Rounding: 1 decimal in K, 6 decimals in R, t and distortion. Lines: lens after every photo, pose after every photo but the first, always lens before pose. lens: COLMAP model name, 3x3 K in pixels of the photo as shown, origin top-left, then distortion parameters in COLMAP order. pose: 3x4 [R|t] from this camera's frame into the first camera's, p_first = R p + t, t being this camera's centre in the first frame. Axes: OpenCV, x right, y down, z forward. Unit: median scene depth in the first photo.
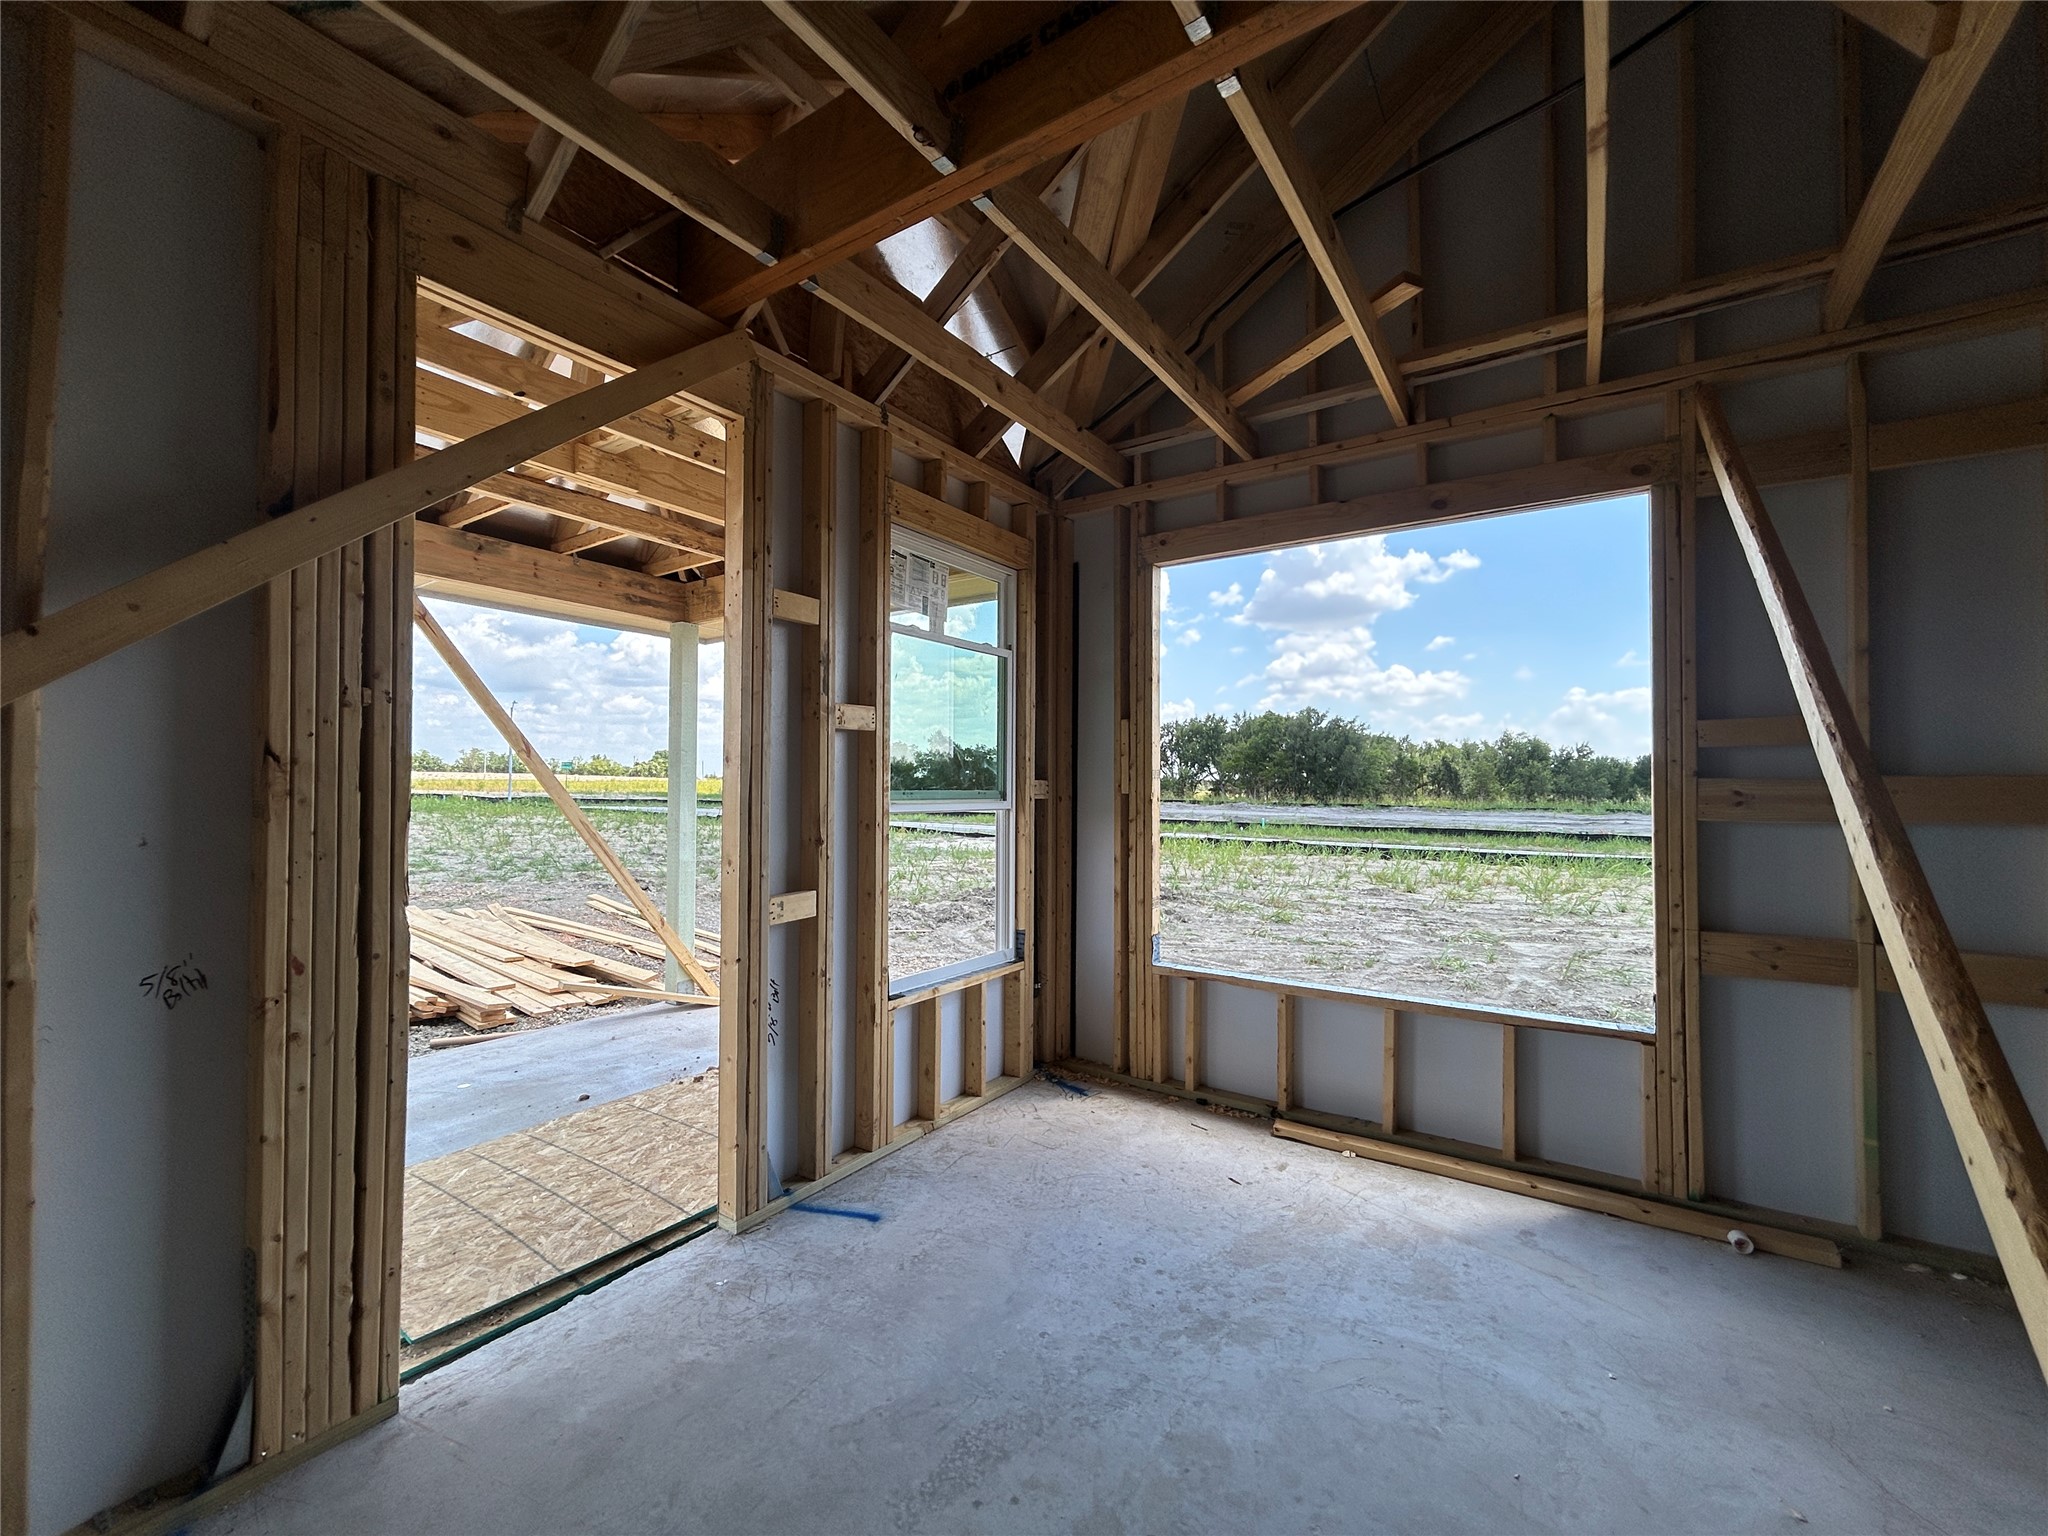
lens RADIAL K [[831.5, 0, 1017.3], [0, 831.5, 774.8], [0, 0, 1]] dist [0.000375, -0.001293]
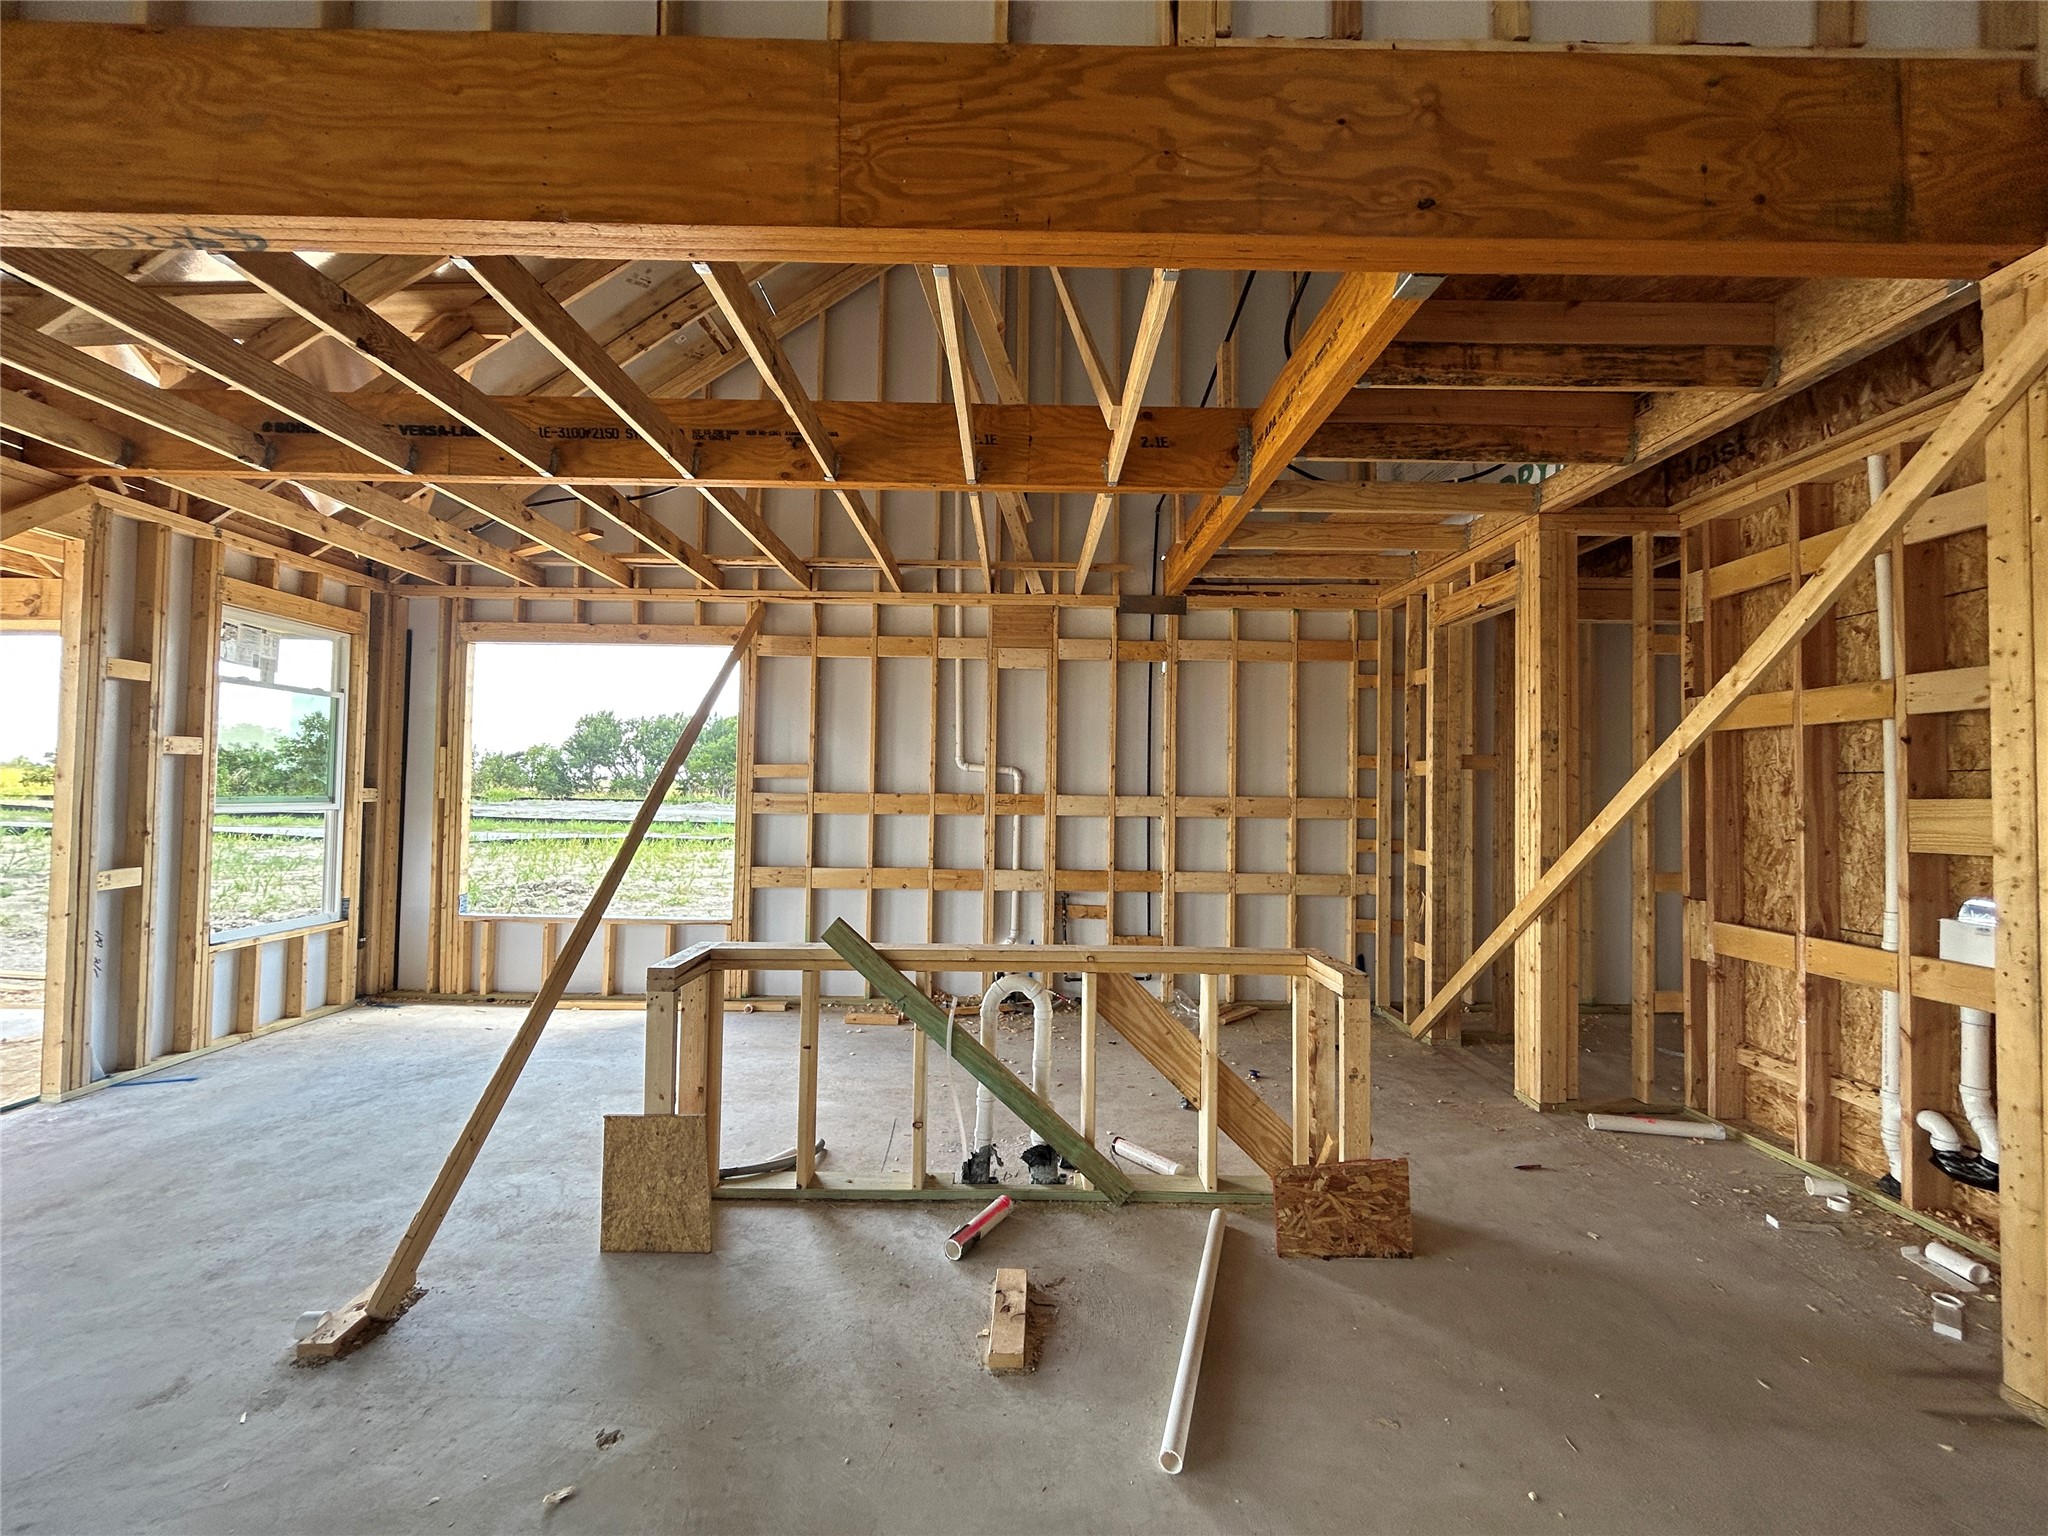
lens RADIAL K [[831.5, 0, 1025.2], [0, 831.5, 767.8], [0, 0, 1]] dist [0.000375, -0.001293]
pose [[0.819562, 0.022234, 0.572559, 0.154102], [-0.017890, 0.999753, -0.013216, -0.034183], [-0.572712, 0.000589, 0.819757, -0.883213]]
